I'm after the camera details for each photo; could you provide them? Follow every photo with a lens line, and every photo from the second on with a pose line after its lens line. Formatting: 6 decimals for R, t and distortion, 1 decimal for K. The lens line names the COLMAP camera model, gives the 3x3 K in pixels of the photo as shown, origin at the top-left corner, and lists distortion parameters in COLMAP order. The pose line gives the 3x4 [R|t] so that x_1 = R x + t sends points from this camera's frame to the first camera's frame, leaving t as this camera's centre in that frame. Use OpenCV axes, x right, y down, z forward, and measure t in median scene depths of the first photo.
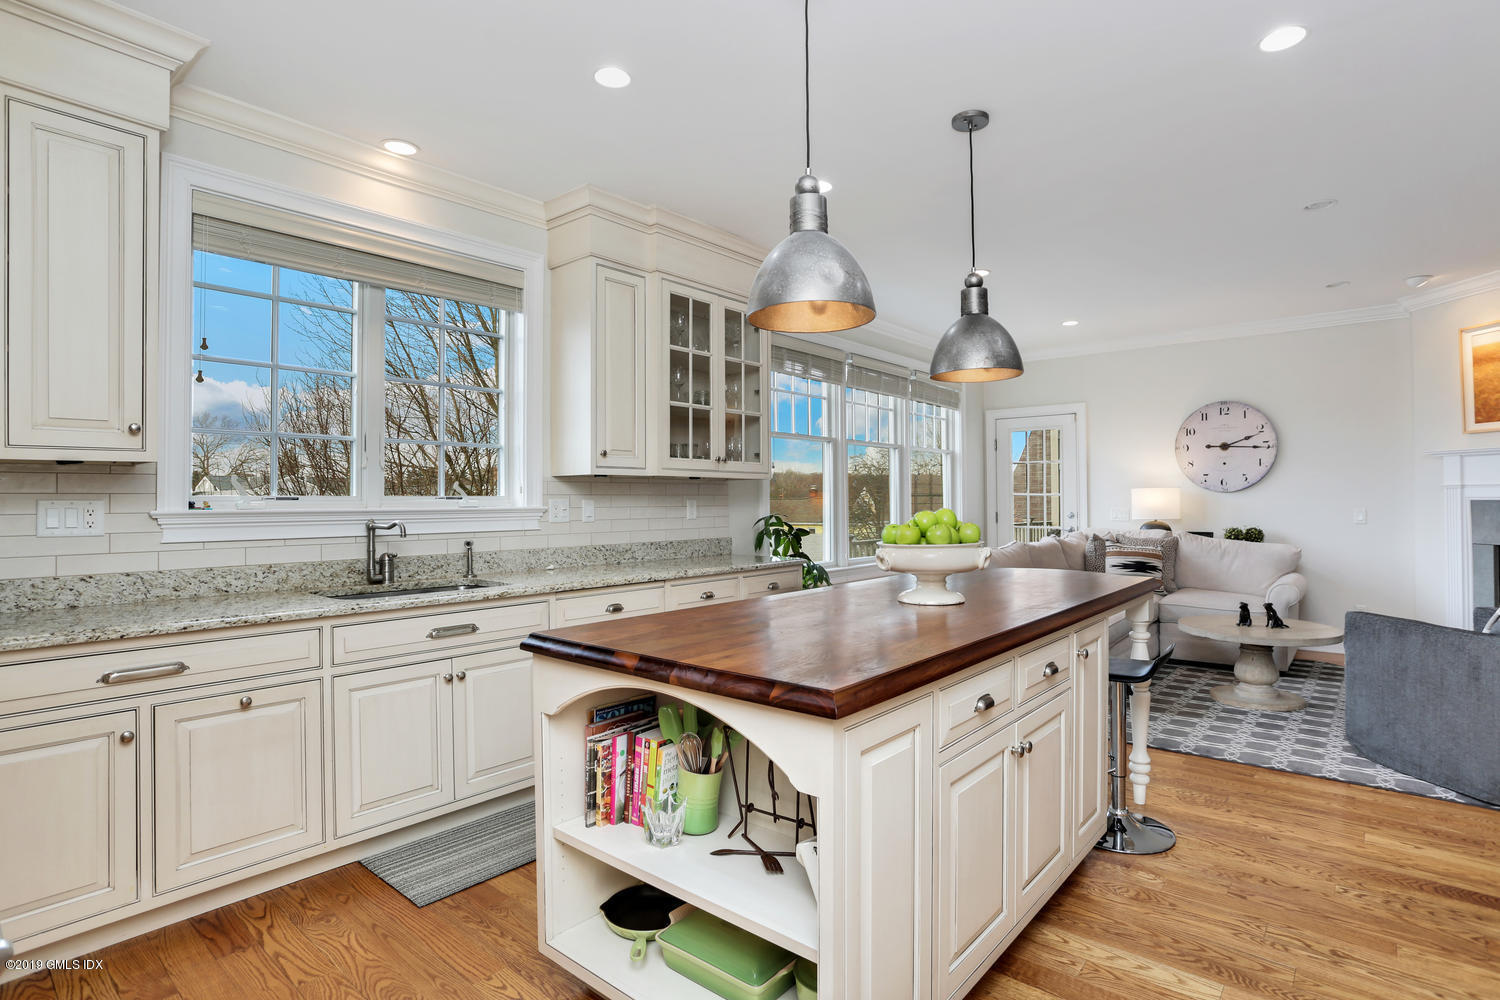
lens RADIAL K [[761.3, 0, 759.1], [0, 761.3, 493.2], [0, 0, 1]] dist [-0.068310, 0.032630]
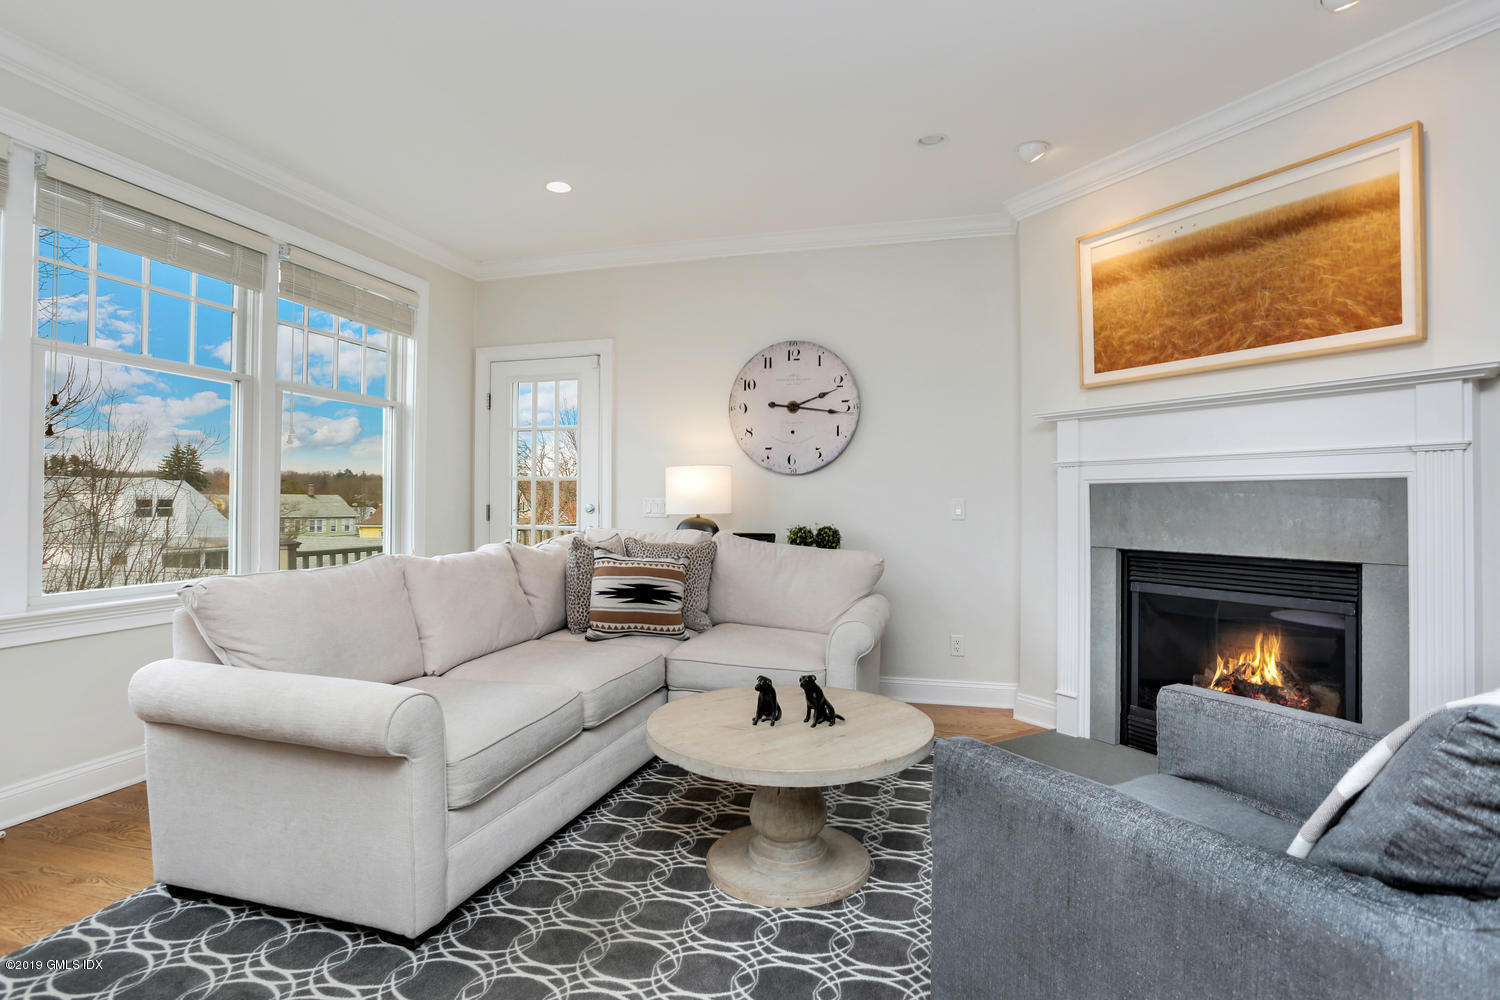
lens RADIAL K [[761.3, 0, 759.1], [0, 761.3, 493.2], [0, 0, 1]] dist [-0.068310, 0.032630]
pose [[0.907919, 0.013902, 0.418915, 0.333313], [-0.011884, 0.999902, -0.007425, 0.022922], [-0.418977, 0.001763, 0.907995, 0.415771]]
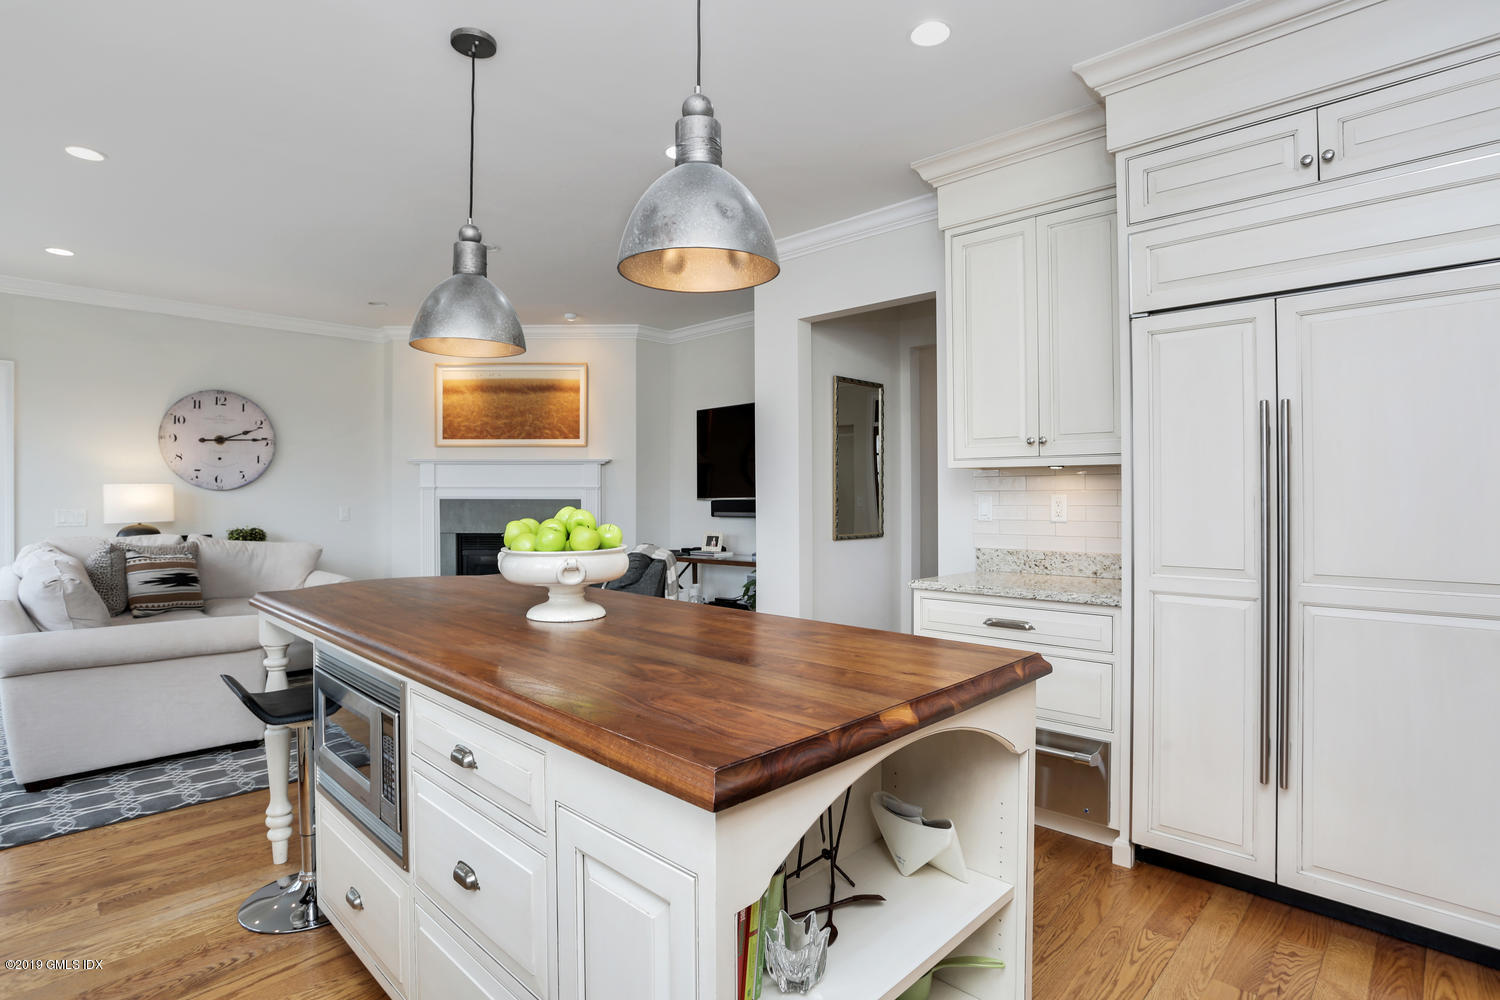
lens RADIAL K [[761.3, 0, 759.1], [0, 761.3, 493.2], [0, 0, 1]] dist [-0.068310, 0.032630]
pose [[0.071405, 0.007628, 0.997418, -0.249026], [-0.008753, 0.999937, -0.007021, 0.003206], [-0.997409, -0.008230, 0.071468, 0.301160]]
